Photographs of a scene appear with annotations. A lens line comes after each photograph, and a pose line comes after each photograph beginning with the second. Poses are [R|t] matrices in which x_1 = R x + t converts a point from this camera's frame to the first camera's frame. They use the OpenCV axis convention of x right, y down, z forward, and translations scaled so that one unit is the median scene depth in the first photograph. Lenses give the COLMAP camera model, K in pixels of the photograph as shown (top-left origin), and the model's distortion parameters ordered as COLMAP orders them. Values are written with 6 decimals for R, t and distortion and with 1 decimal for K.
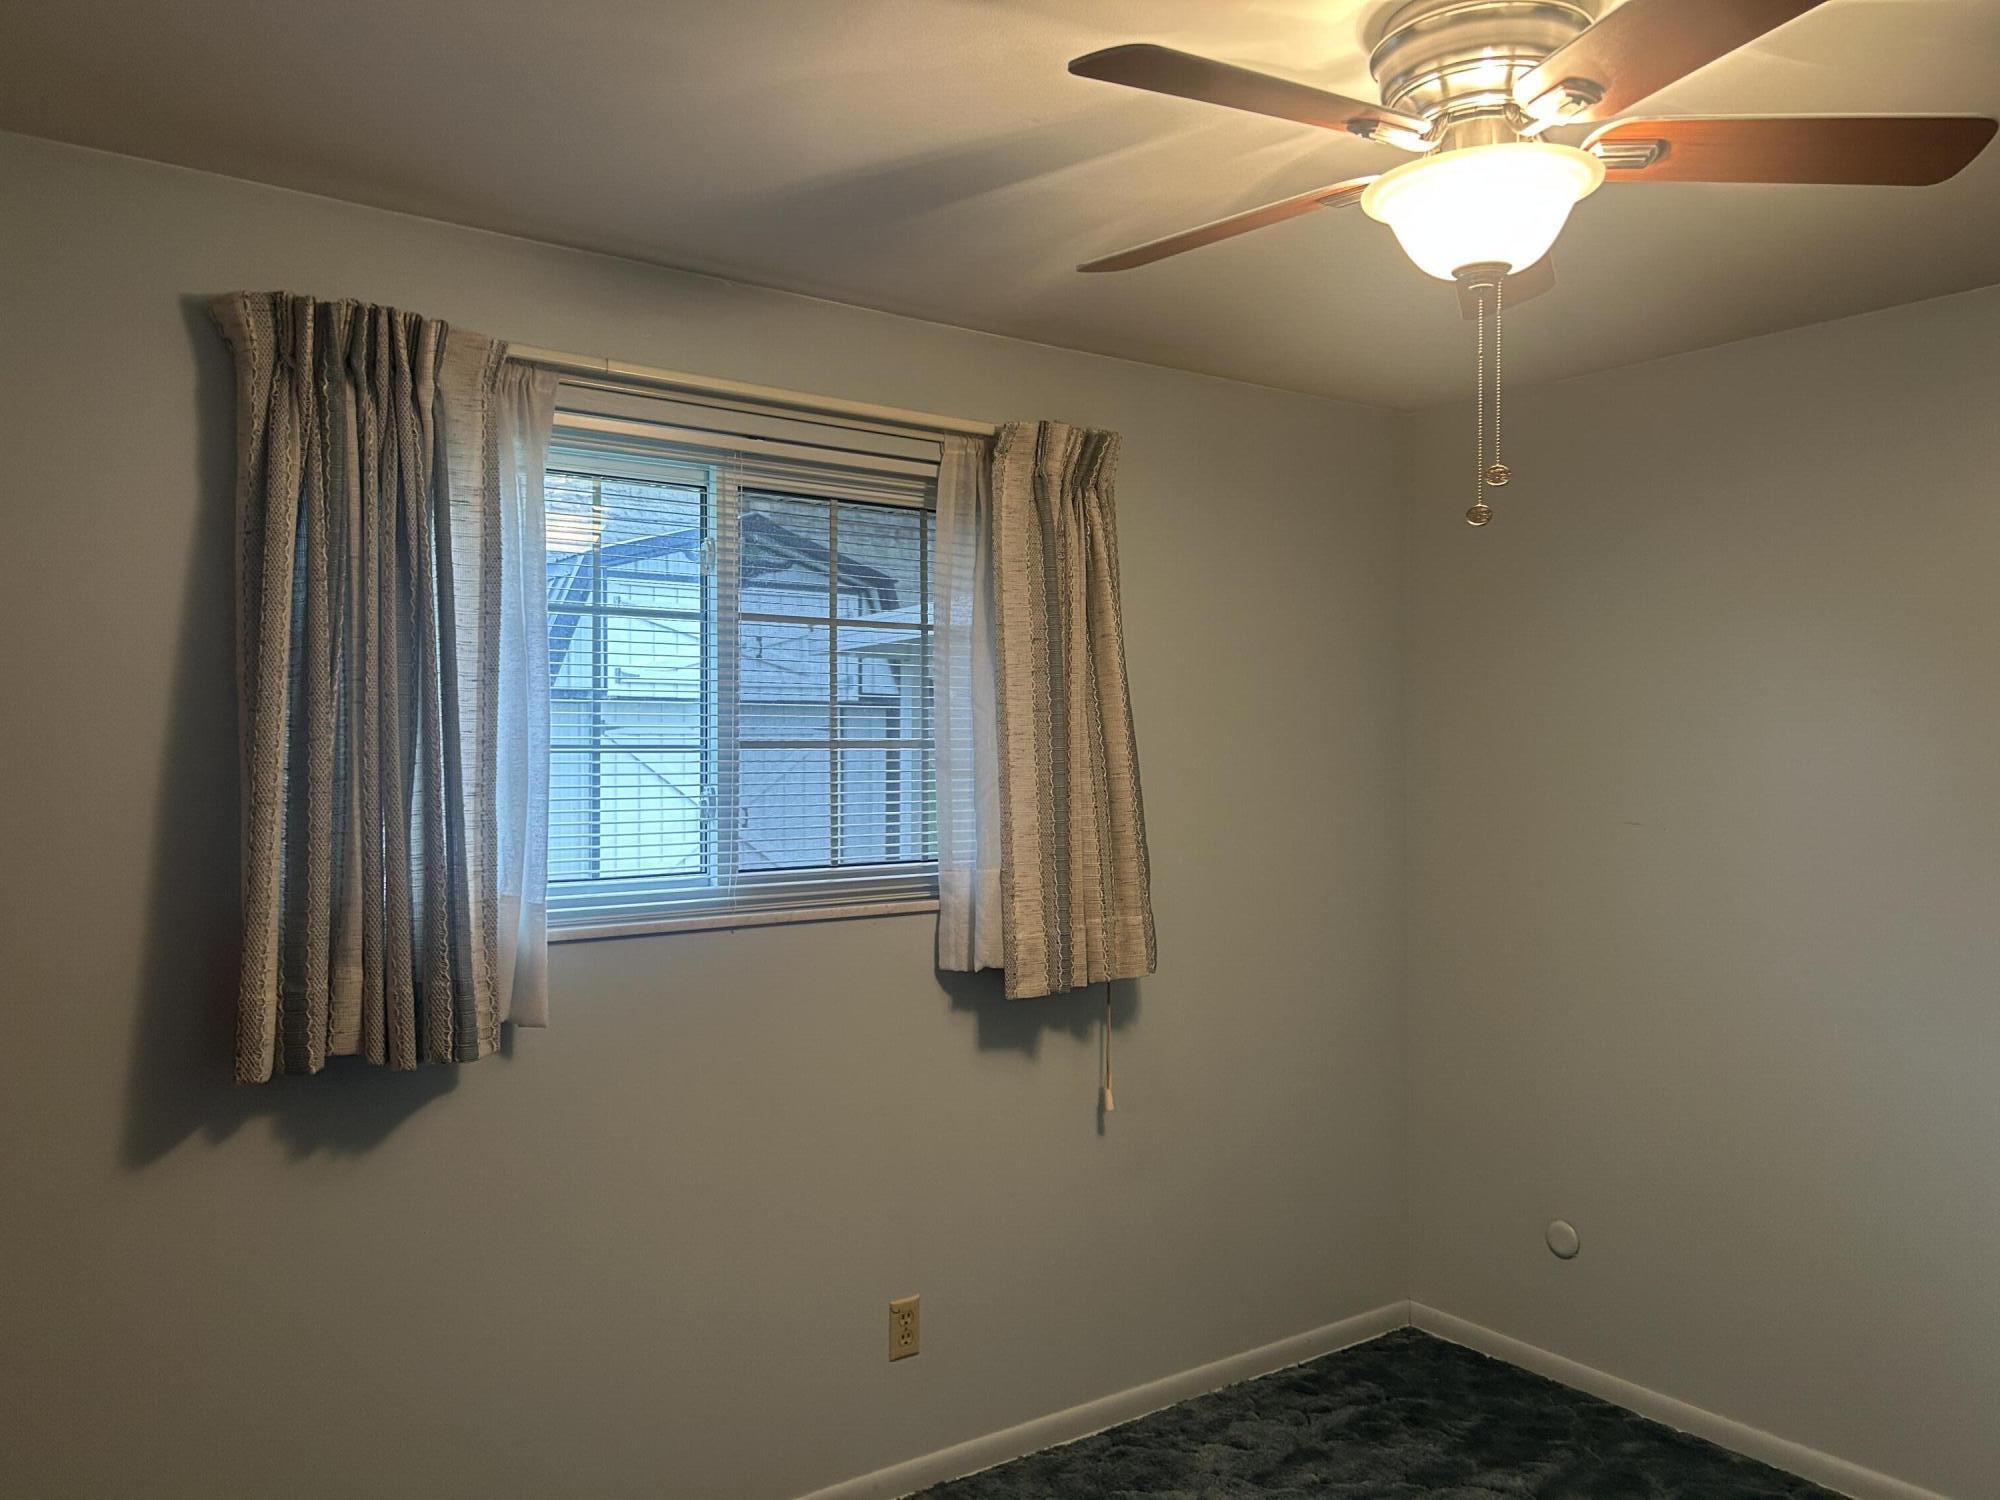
lens RADIAL K [[1458.5, 0, 993.9], [0, 1458.5, 799.6], [0, 0, 1]] dist [0.122856, -0.209422]
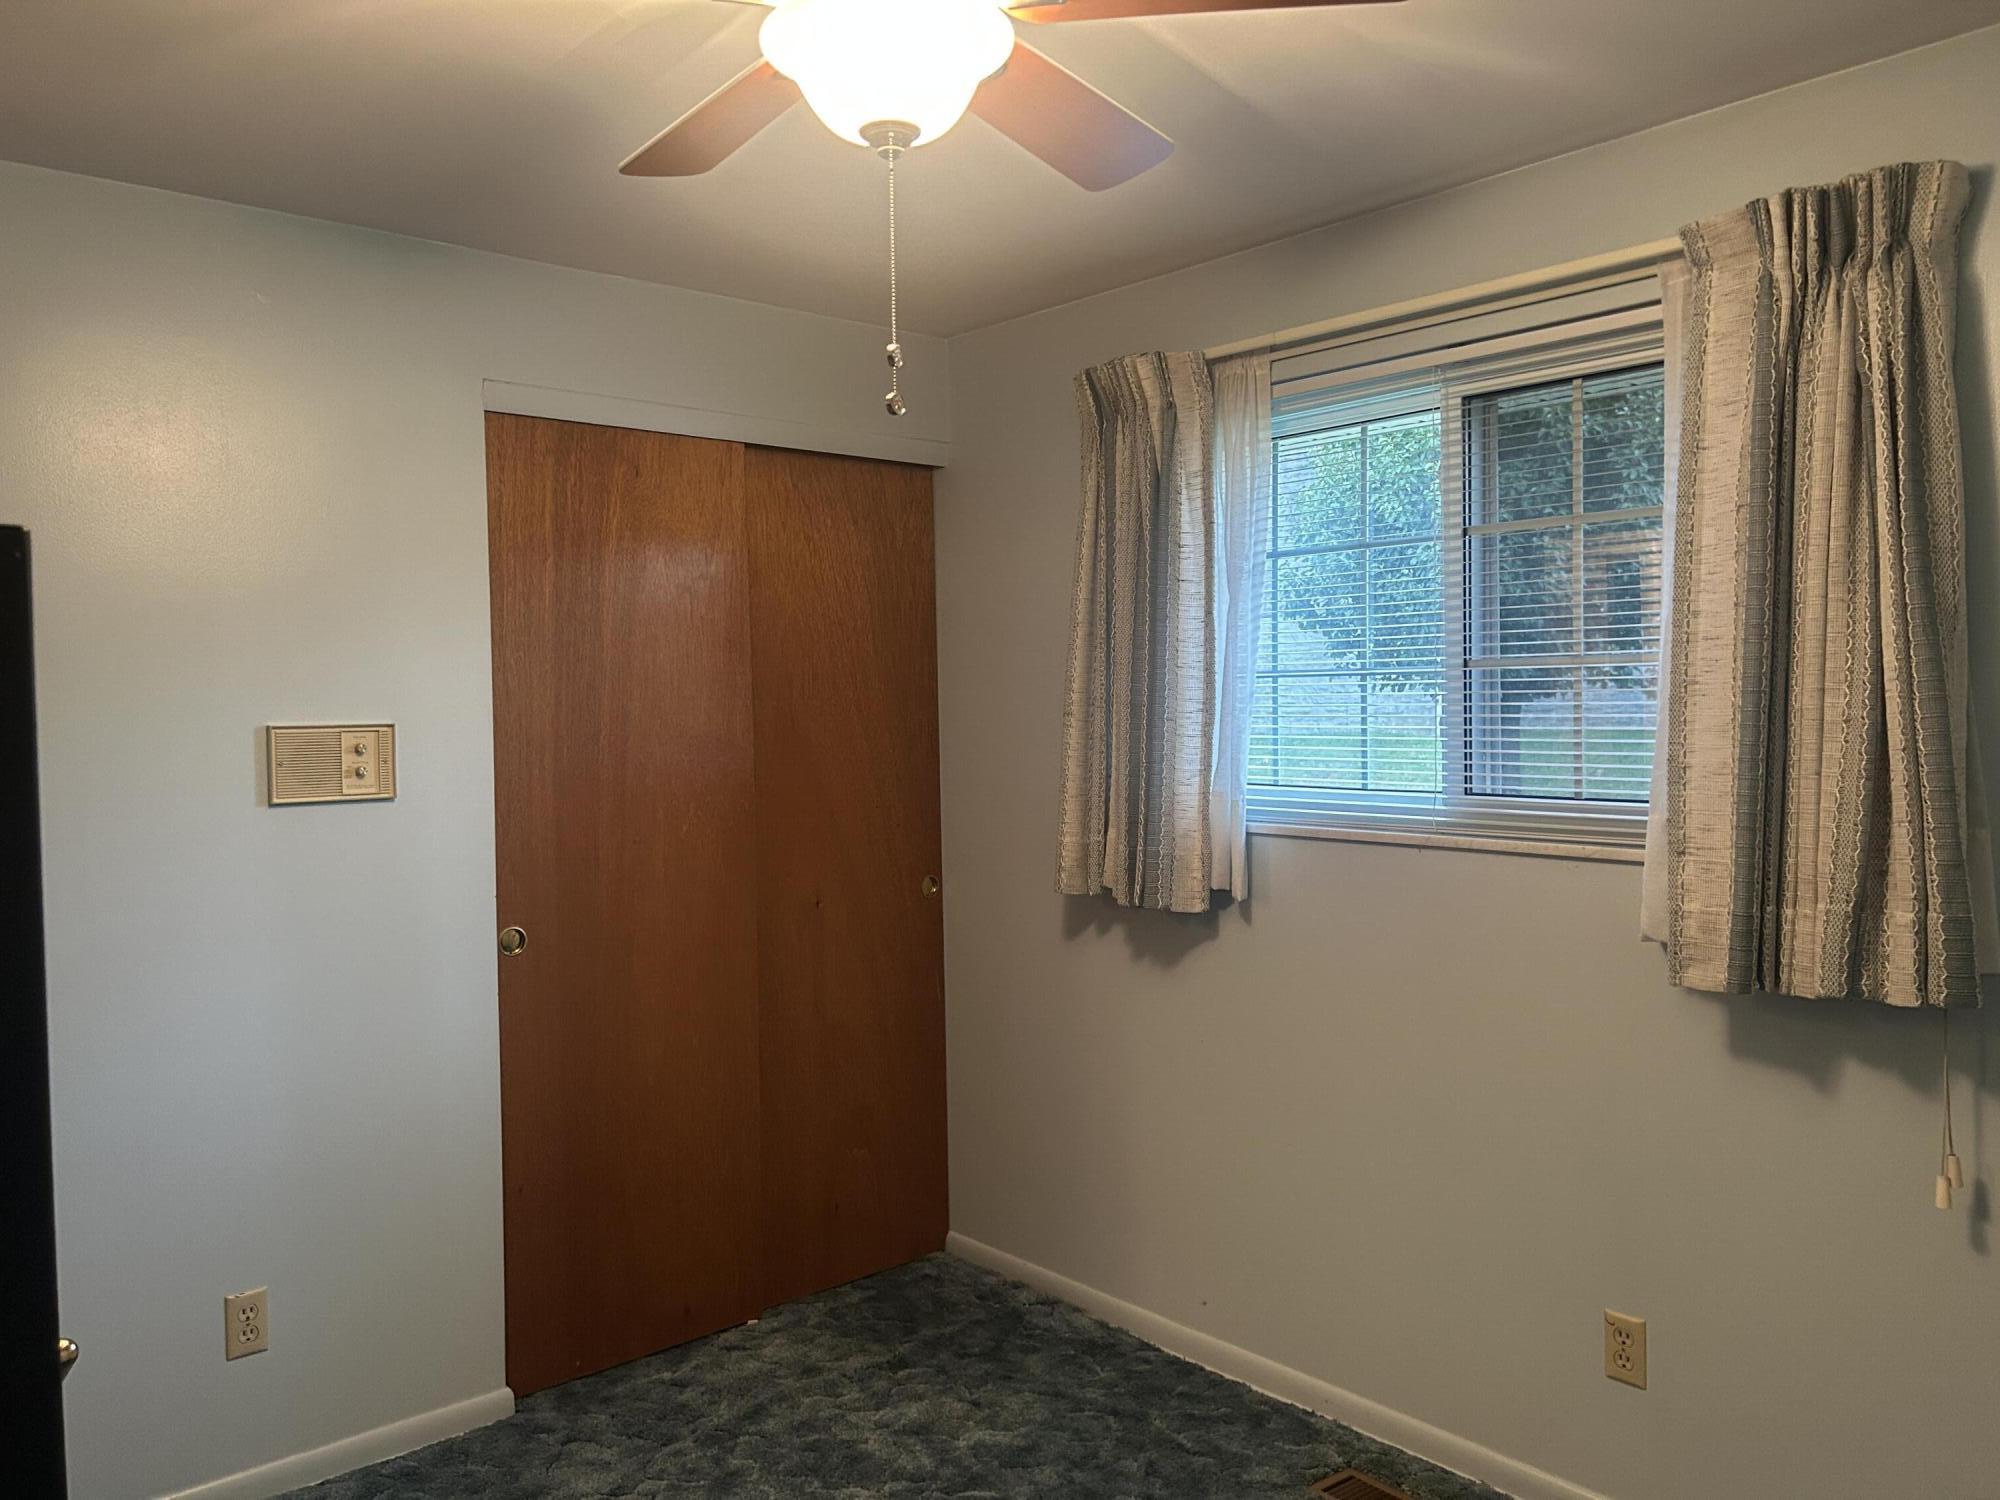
lens RADIAL K [[1458.5, 0, 993.9], [0, 1458.5, 799.6], [0, 0, 1]] dist [0.122856, -0.209422]
pose [[0.115125, 0.067212, -0.991074, 0.793190], [-0.022155, 0.997634, 0.065083, -0.004478], [0.993104, 0.014464, 0.116342, 0.591303]]
